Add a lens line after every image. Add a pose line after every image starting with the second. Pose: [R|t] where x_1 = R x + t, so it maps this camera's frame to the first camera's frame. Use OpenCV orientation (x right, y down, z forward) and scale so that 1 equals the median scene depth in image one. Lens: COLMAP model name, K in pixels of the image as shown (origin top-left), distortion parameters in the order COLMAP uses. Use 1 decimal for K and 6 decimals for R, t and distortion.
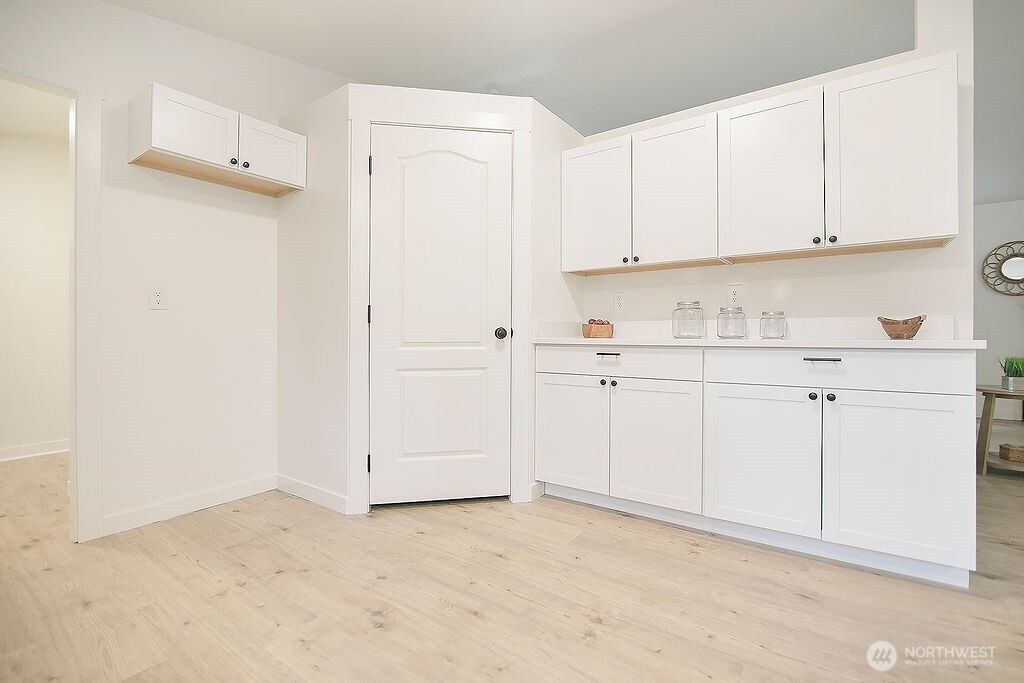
lens RADIAL K [[480.2, 0, 511.0], [0, 480.2, 321.8], [0, 0, 1]] dist [-0.018515, -0.000154]
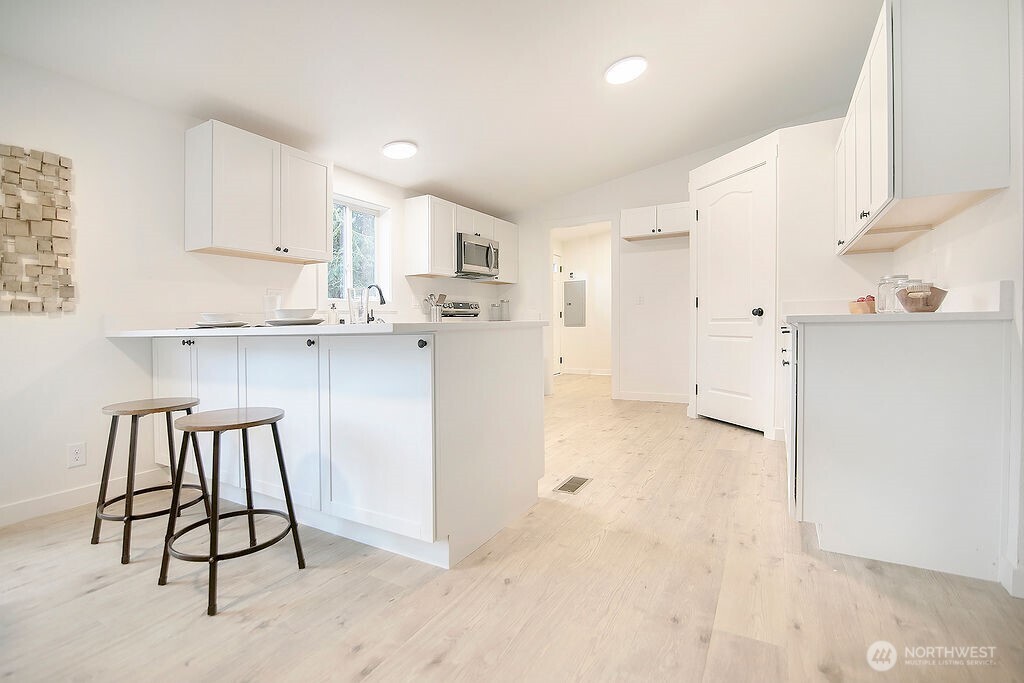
lens RADIAL K [[480.2, 0, 511.0], [0, 480.2, 321.8], [0, 0, 1]] dist [-0.018515, -0.000154]
pose [[0.125978, 0.008503, -0.991997, 1.447063], [0.030730, 0.999450, 0.012470, 0.006653], [0.991557, -0.032055, 0.125648, 0.128665]]
